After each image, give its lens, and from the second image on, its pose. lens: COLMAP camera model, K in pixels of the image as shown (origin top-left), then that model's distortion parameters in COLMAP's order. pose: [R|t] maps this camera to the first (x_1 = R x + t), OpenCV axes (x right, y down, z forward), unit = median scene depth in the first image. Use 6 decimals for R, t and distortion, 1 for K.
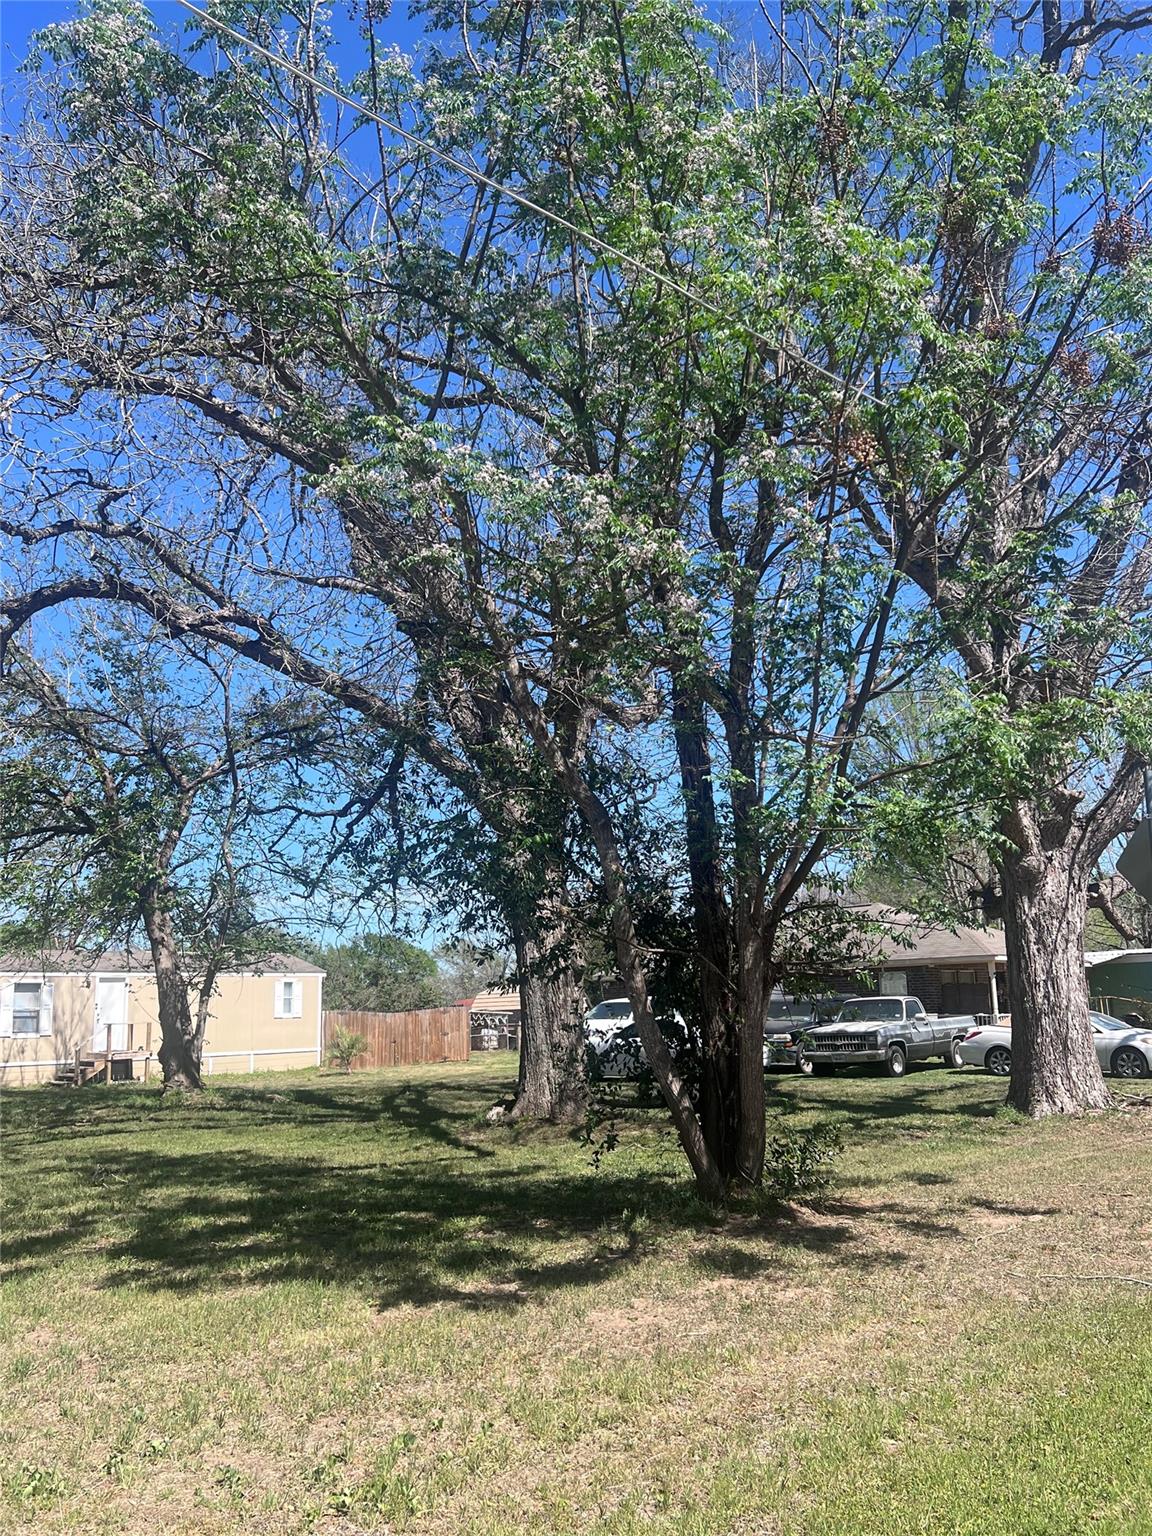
lens RADIAL K [[1259.0, 0, 572.9], [0, 1259.0, 763.5], [0, 0, 1]] dist [0.054369, -0.045831]
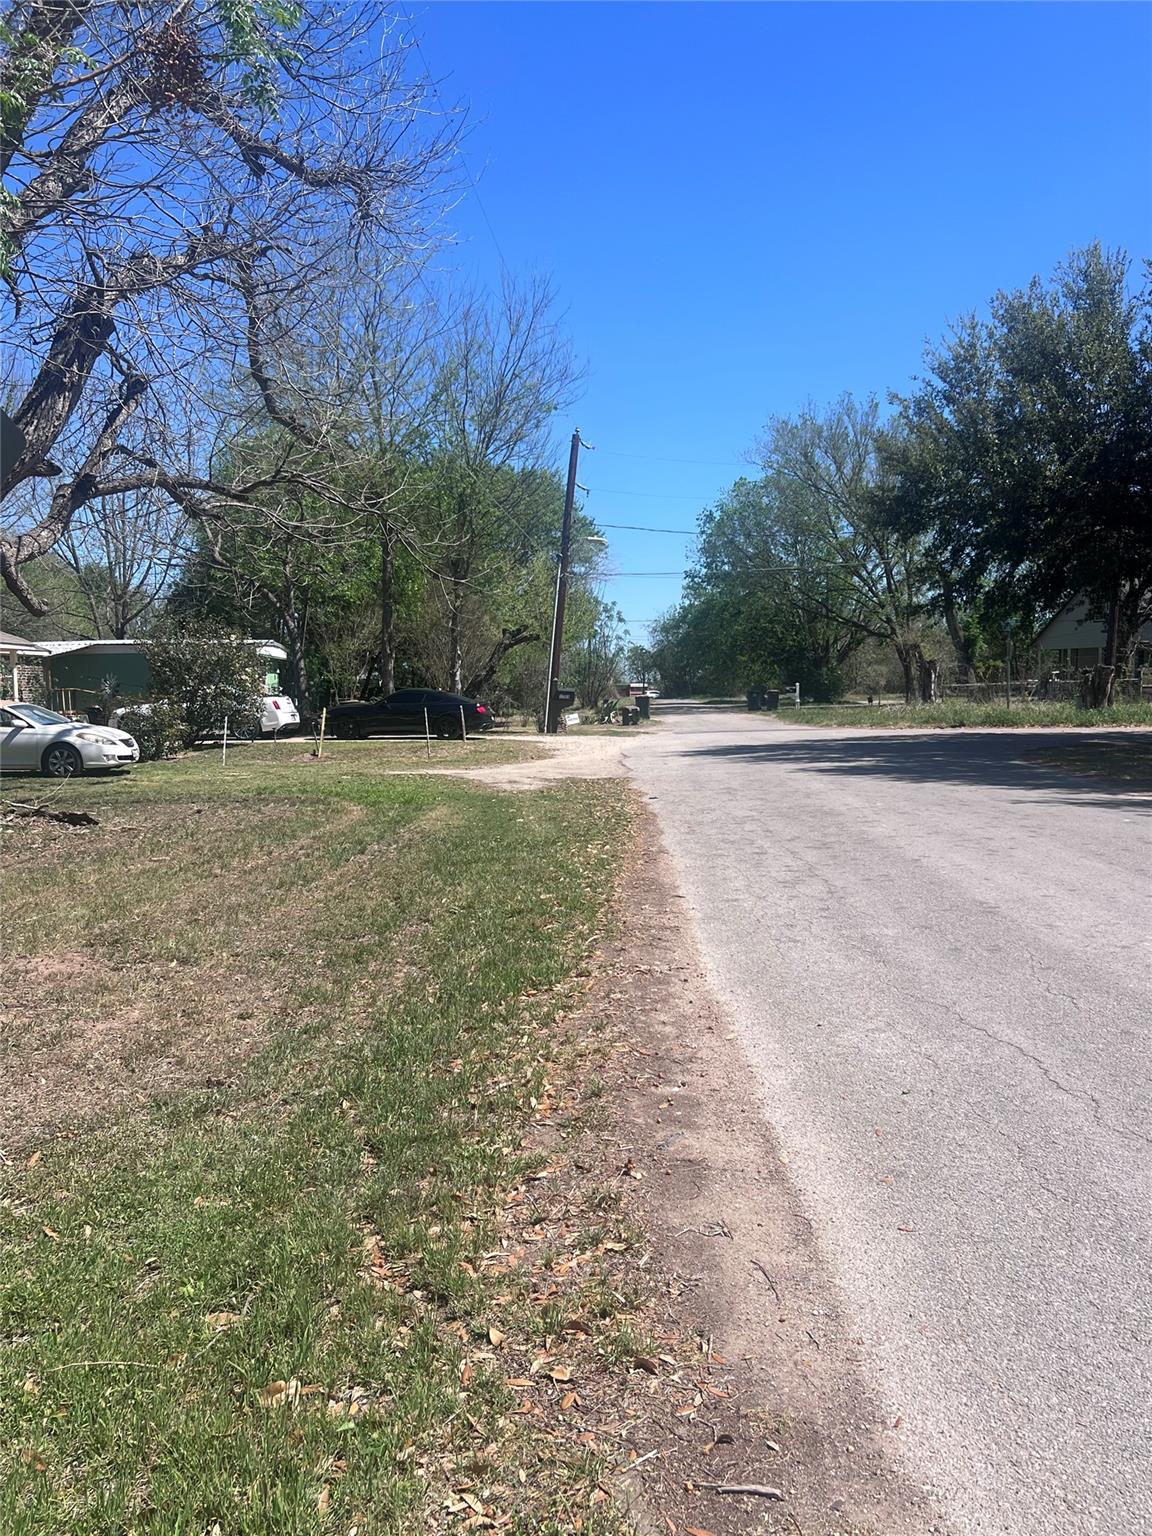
lens RADIAL K [[1259.0, 0, 572.7], [0, 1259.0, 778.0], [0, 0, 1]] dist [0.054369, -0.045831]
pose [[0.733473, -0.033076, 0.678913, 0.092722], [-0.136530, 0.971290, 0.194823, 0.023884], [-0.665865, -0.235590, 0.707899, 0.123344]]
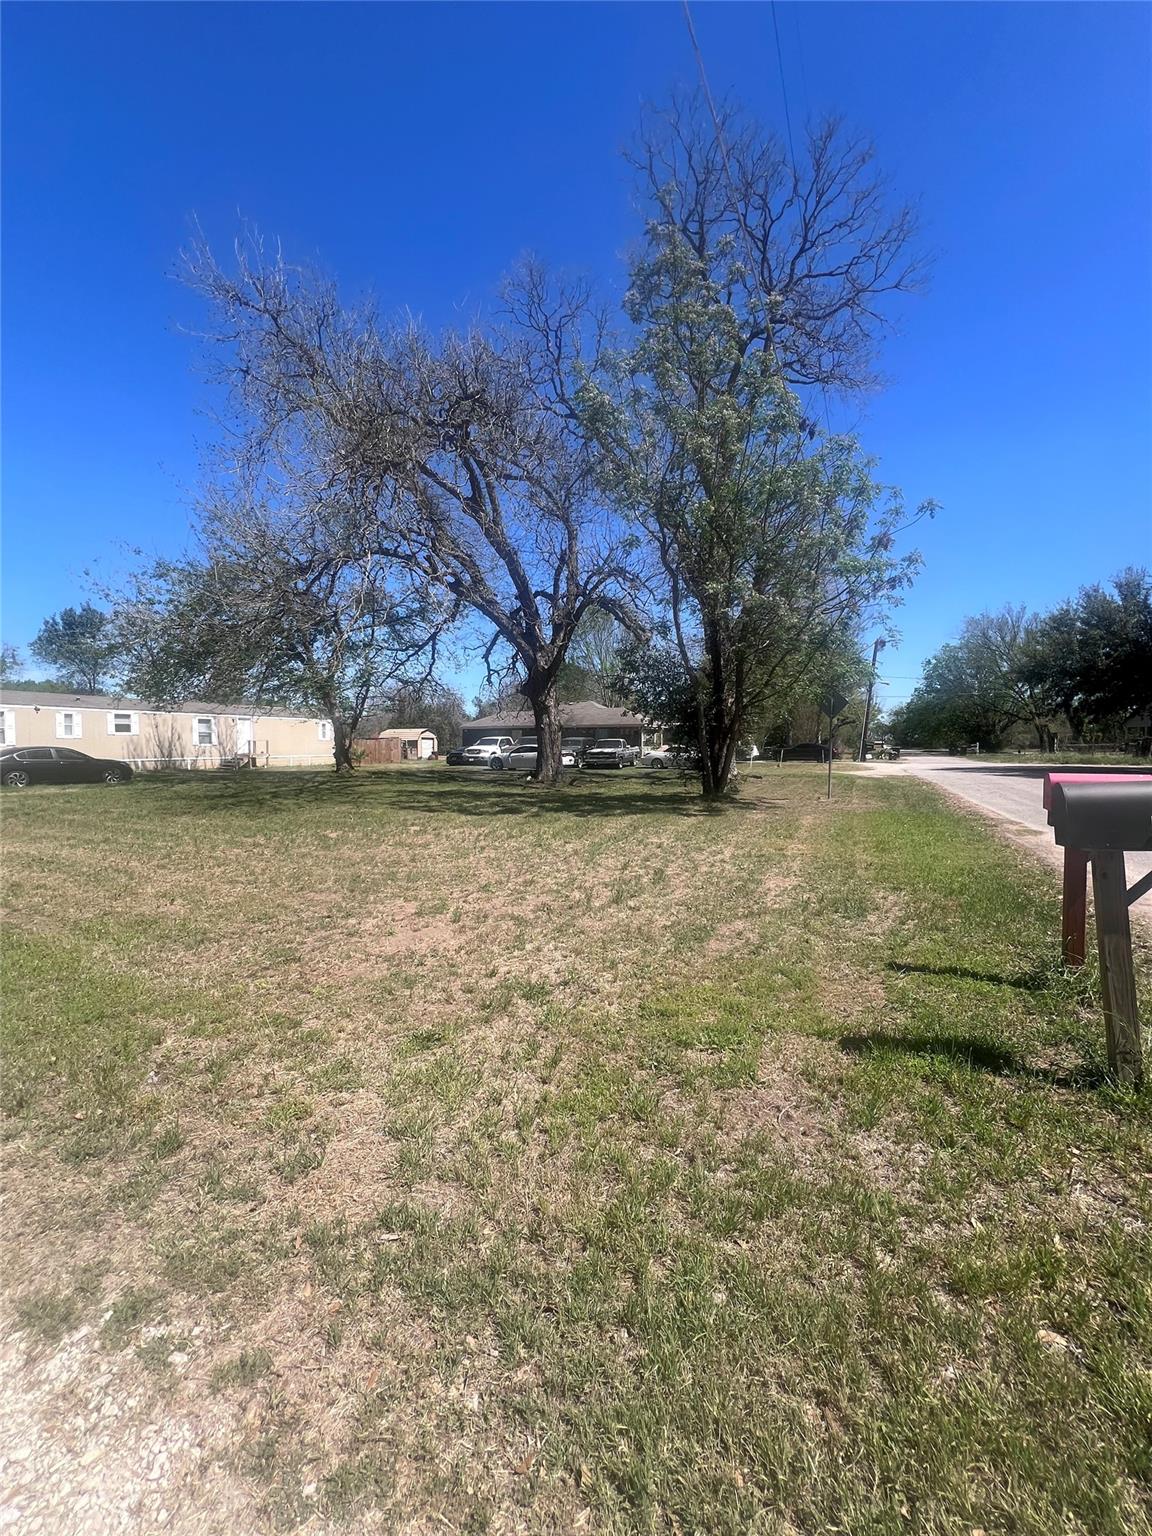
lens RADIAL K [[614.5, 0, 578.1], [0, 614.5, 762.3], [0, 0, 1]] dist [0.003654, -0.000005]
pose [[0.937608, 0.015954, 0.347327, -0.265266], [-0.092424, 0.974444, 0.204738, -0.017178], [-0.335184, -0.224065, 0.915121, -0.123465]]
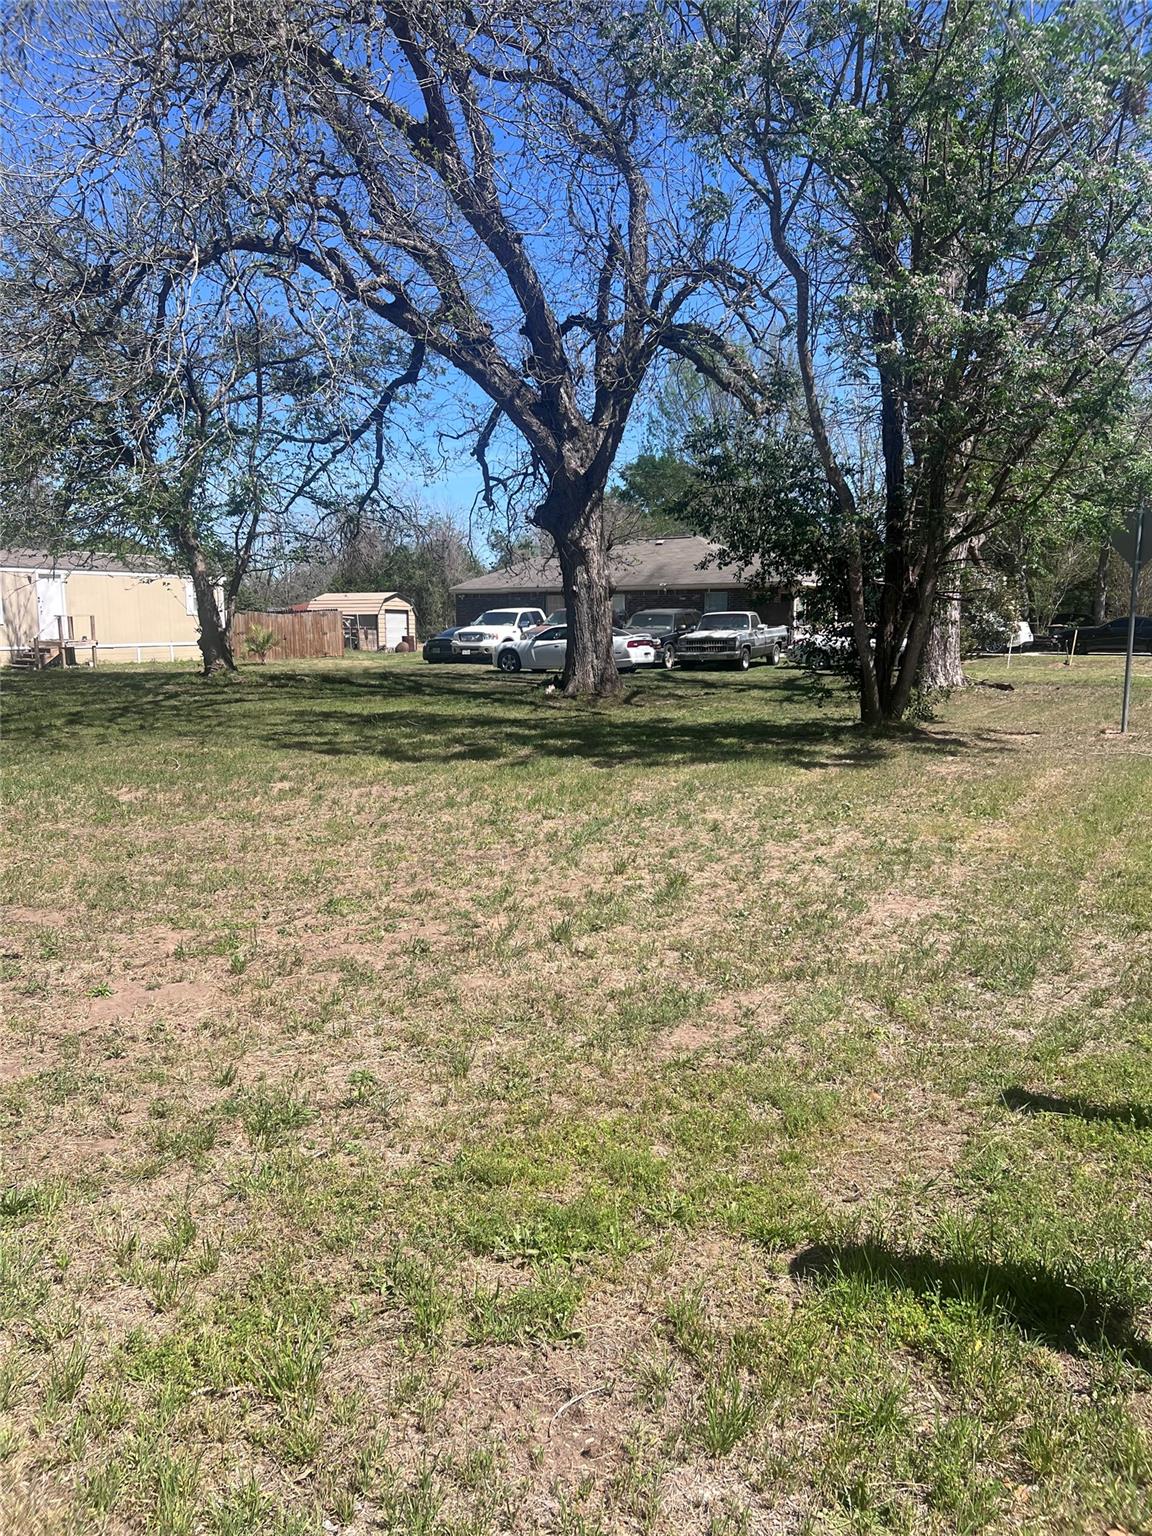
lens RADIAL K [[1159.3, 0, 583.3], [0, 1159.3, 778.0], [0, 0, 1]] dist [0.045685, -0.014577]
pose [[0.967128, -0.010872, 0.254057, -0.226279], [-0.071902, 0.946623, 0.314220, -0.020741], [-0.243912, -0.322158, 0.914724, -0.125926]]
